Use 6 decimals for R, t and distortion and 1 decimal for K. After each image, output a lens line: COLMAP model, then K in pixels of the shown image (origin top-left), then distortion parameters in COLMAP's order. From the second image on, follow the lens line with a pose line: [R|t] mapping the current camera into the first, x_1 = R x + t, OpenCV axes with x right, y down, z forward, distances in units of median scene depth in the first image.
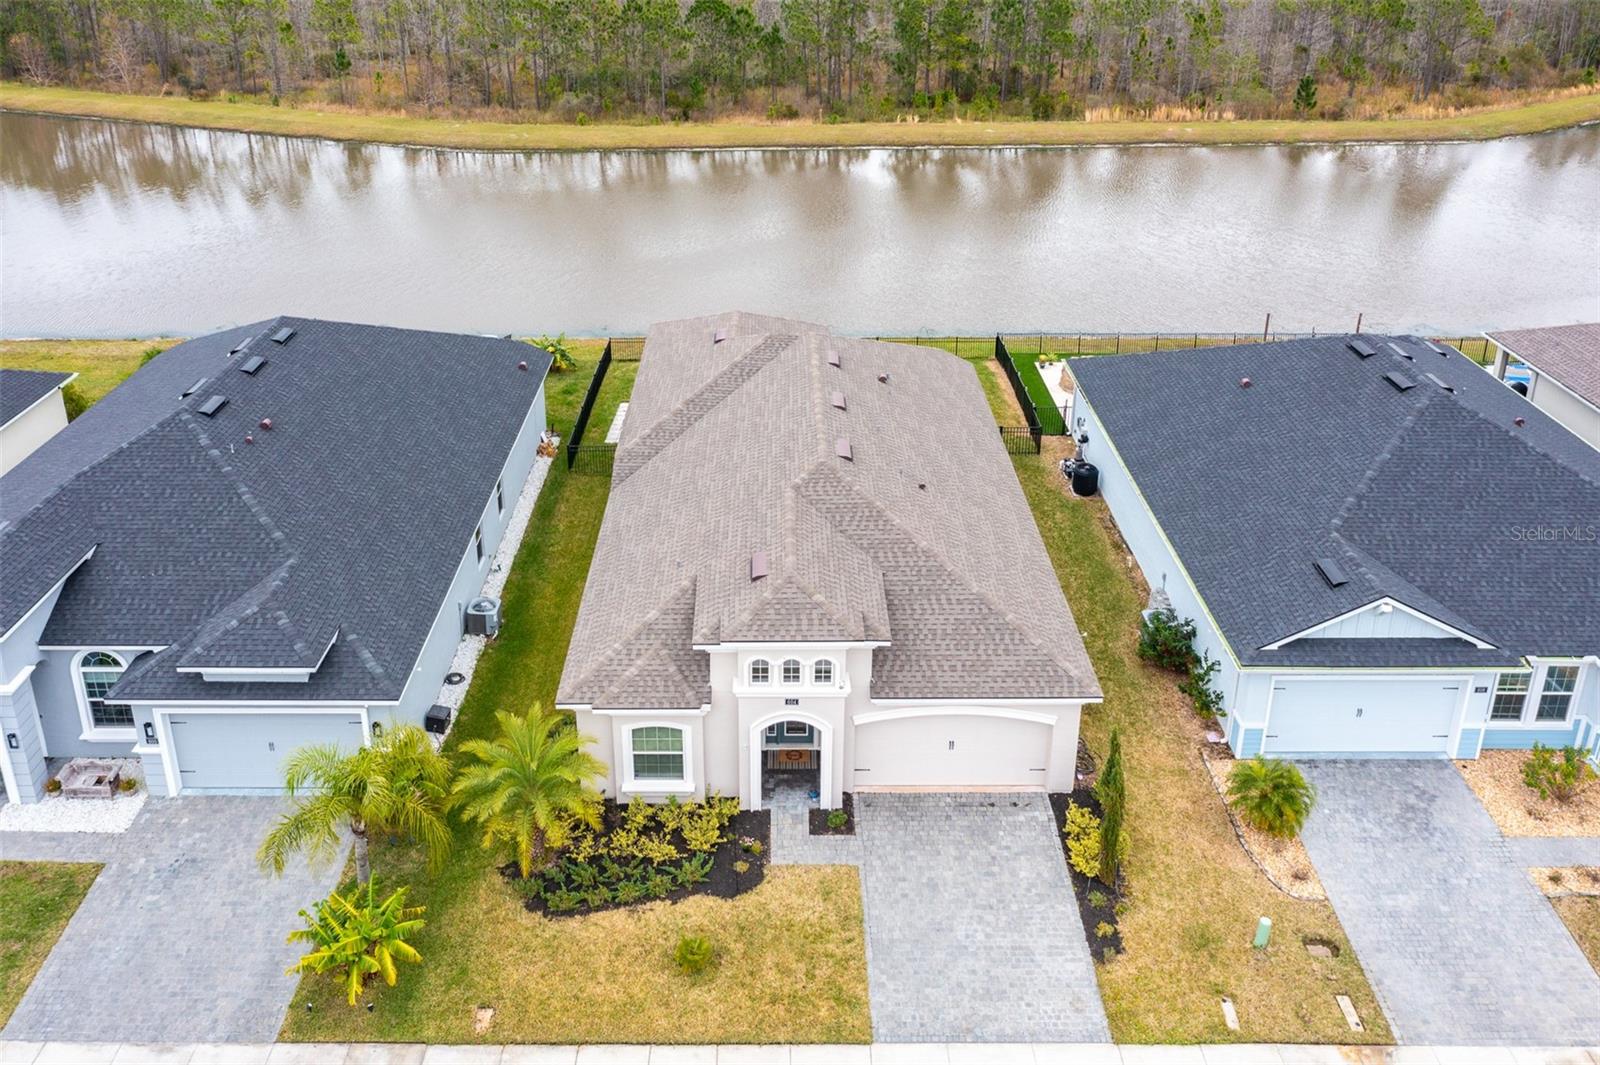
lens RADIAL K [[1297.3, 0, 777.6], [0, 1297.3, 350.6], [0, 0, 1]] dist [-0.002388, 0.007572]
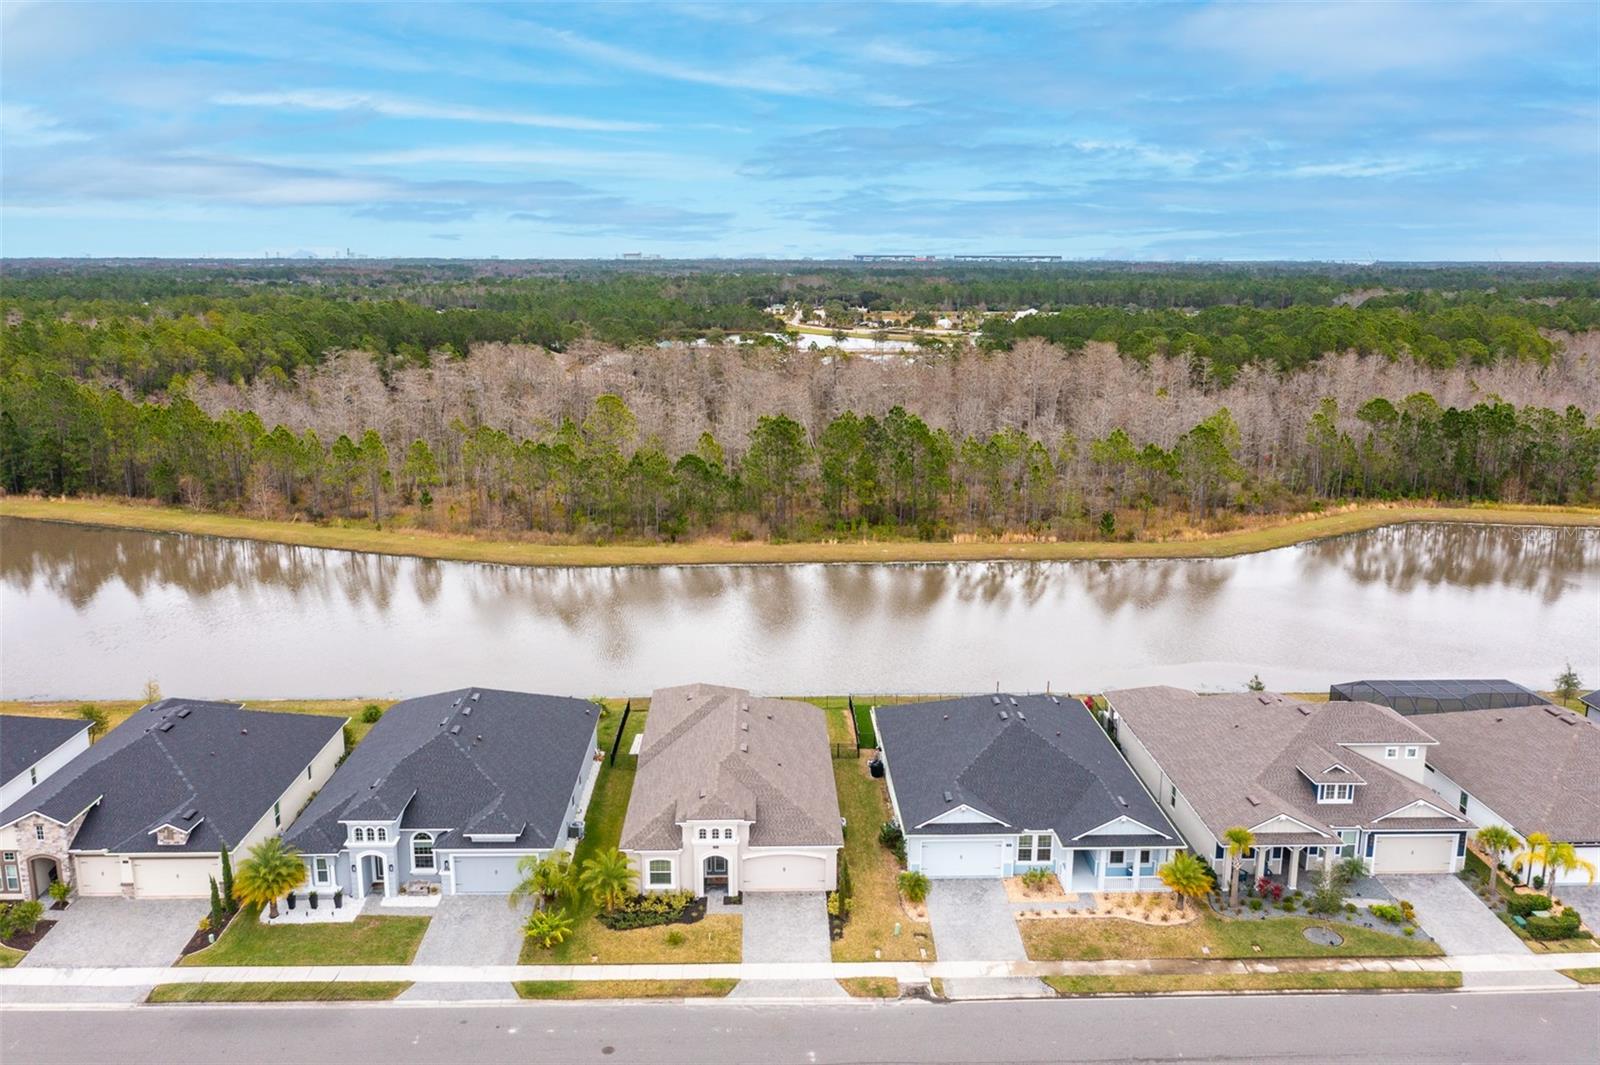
lens RADIAL K [[1247.0, 0, 800.0], [0, 1247.0, 532.5], [0, 0, 1]] dist [-0.012663, 0.004997]
pose [[0.999471, -0.000676, 0.032529, 0.086958], [0.005230, 0.990119, -0.140133, 0.012544], [-0.032113, 0.140229, 0.989598, -1.309840]]
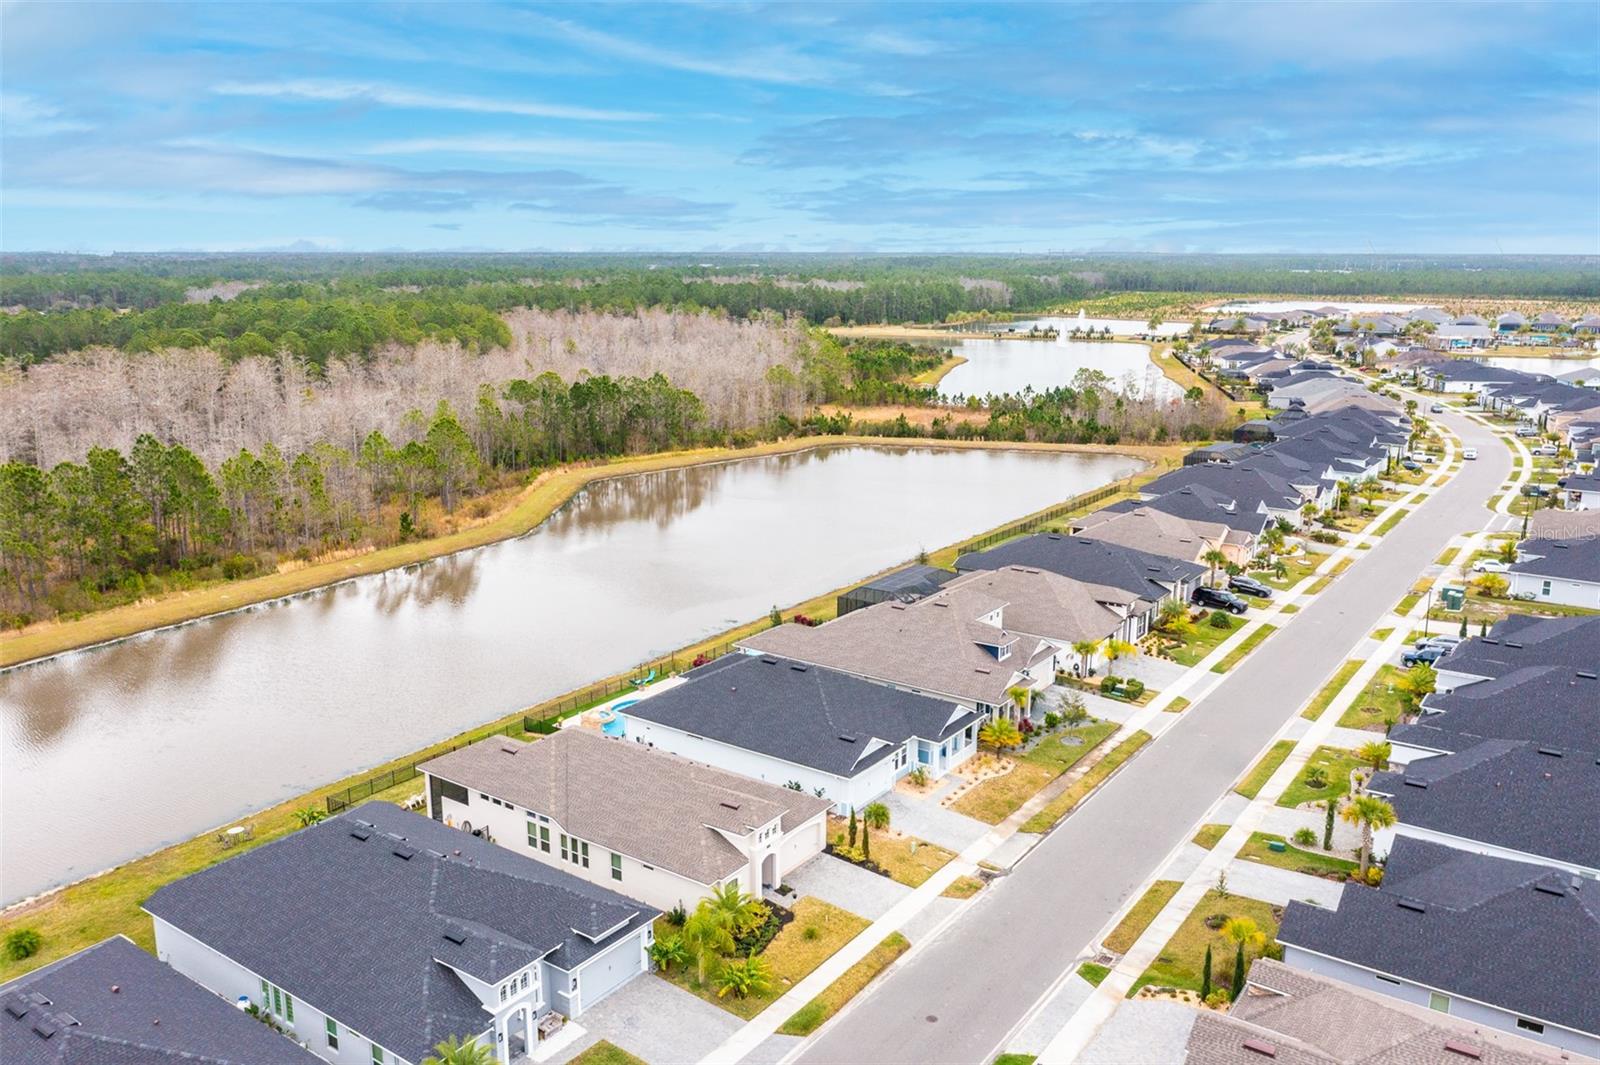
lens RADIAL K [[1247.0, 0, 800.0], [0, 1247.0, 532.5], [0, 0, 1]] dist [-0.012663, 0.004997]
pose [[0.574649, -0.173809, 0.799731, -1.645192], [0.280424, 0.959850, 0.007109, -0.288262], [-0.768857, 0.220179, 0.600317, -0.575887]]
